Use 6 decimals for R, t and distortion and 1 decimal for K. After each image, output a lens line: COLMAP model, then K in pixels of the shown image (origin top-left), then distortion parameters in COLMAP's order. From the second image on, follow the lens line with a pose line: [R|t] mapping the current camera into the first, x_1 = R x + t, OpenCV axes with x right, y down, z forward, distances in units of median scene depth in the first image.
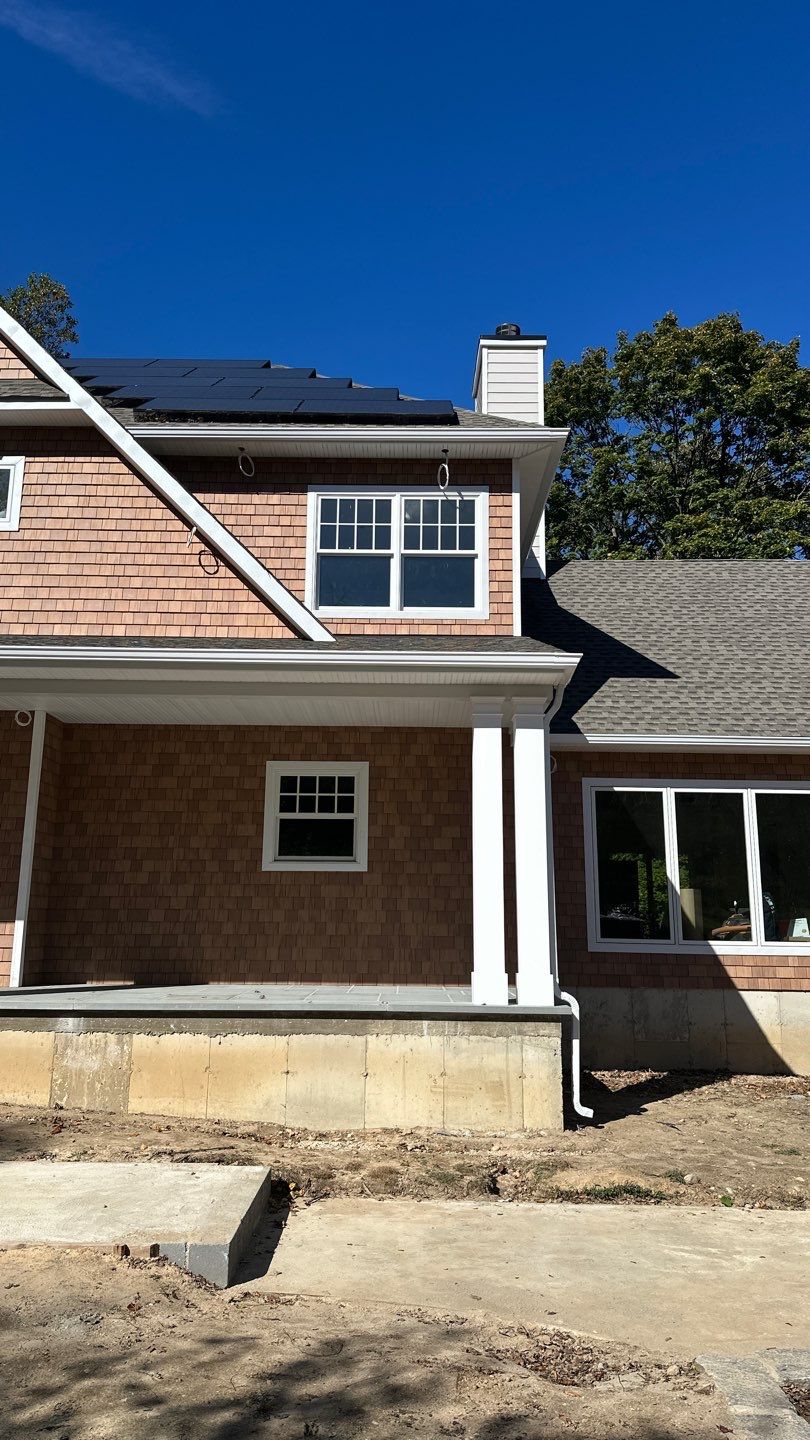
lens RADIAL K [[989.3, 0, 396.4], [0, 989.3, 713.2], [0, 0, 1]] dist [0.122061, -0.168604]
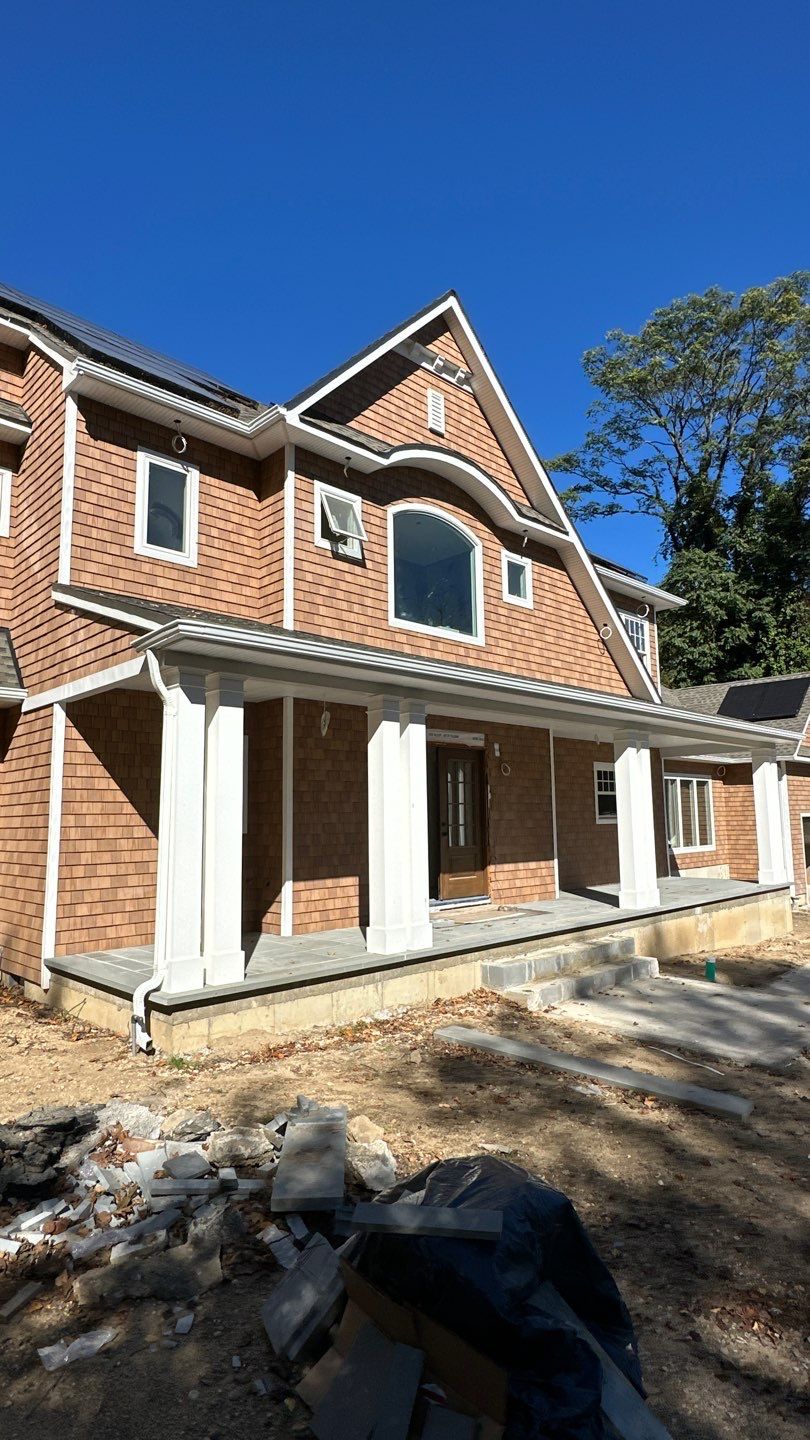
lens RADIAL K [[767.4, 0, 405.0], [0, 767.4, 720.0], [0, 0, 1]] dist [-0.000591, -0.000301]
pose [[0.711224, 0.067605, 0.699707, -1.347120], [-0.123785, 0.991856, 0.029989, -0.024367], [-0.691981, -0.107942, 0.713800, 0.278155]]
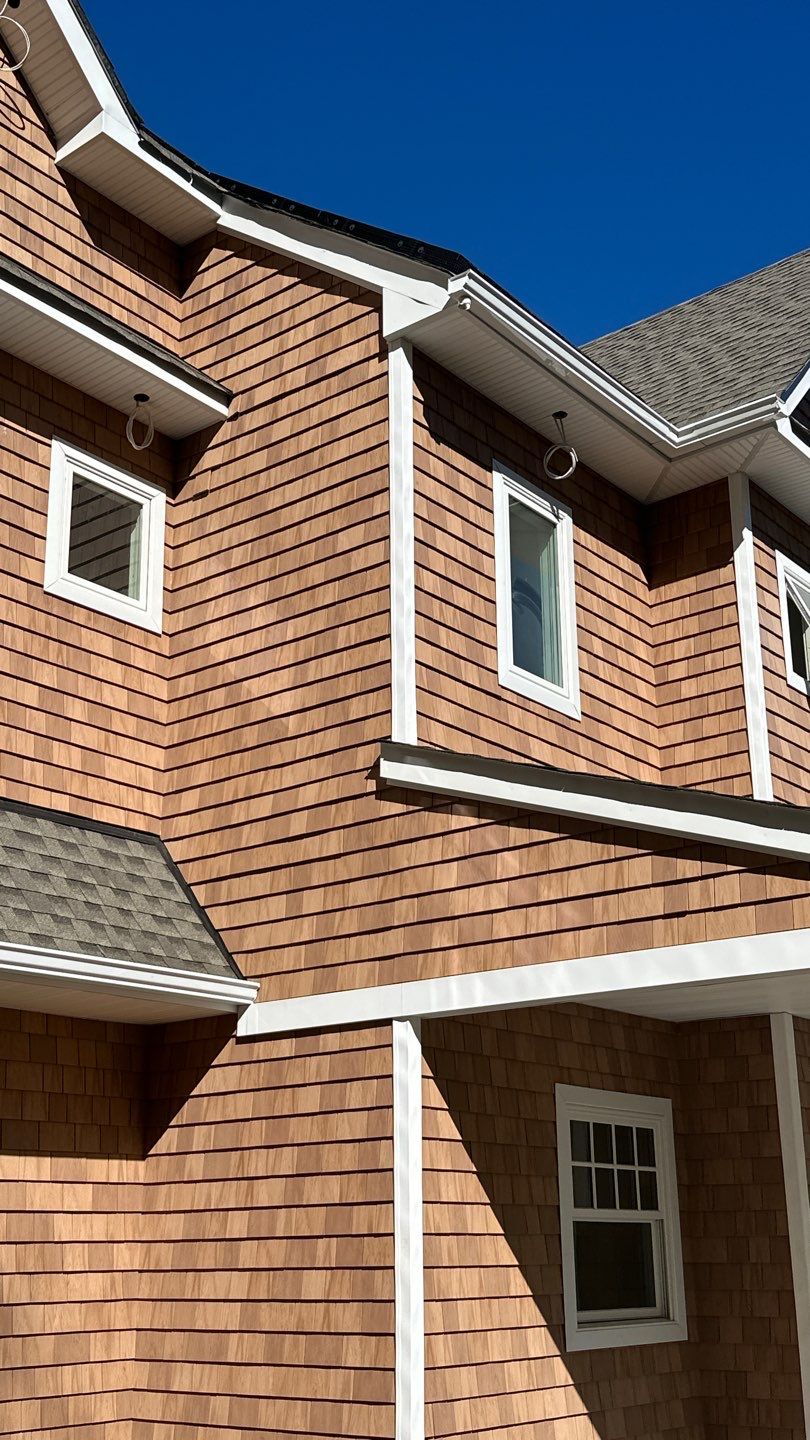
lens RADIAL K [[1549.8, 0, 407.9], [0, 1549.8, 732.7], [0, 0, 1]] dist [0.198791, -0.449358]
pose [[0.614953, 0.227589, 0.755007, -1.579738], [-0.148409, 0.973739, -0.172645, 0.018617], [-0.774472, -0.005881, 0.632581, 0.633199]]
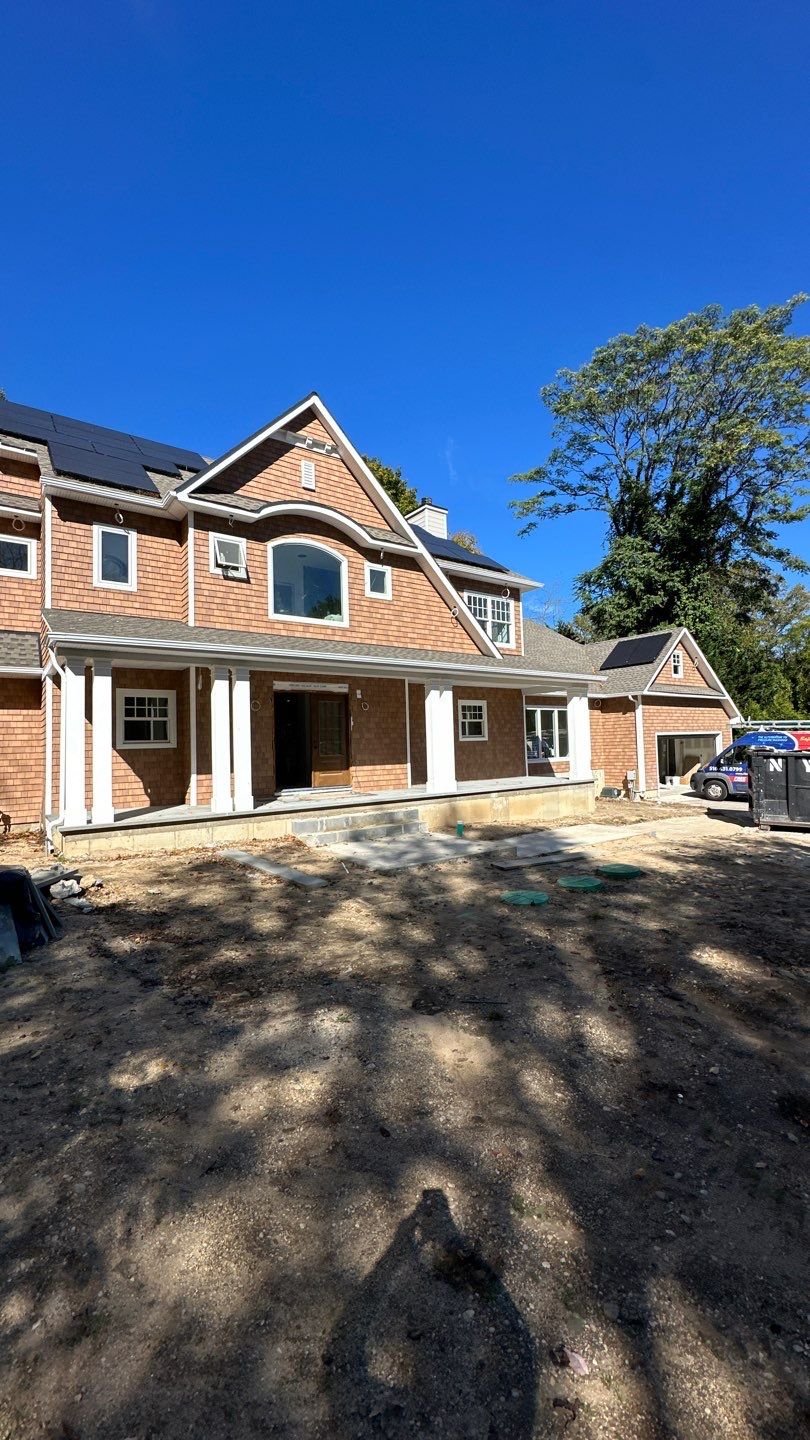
lens RADIAL K [[570.7, 0, 405.0], [0, 570.7, 720.0], [0, 0, 1]] dist [-0.003321, -0.000048]
pose [[0.804268, -0.007772, 0.594216, -1.158003], [-0.085672, 0.987953, 0.128878, -0.081430], [-0.588059, -0.154560, 0.793913, -0.118324]]
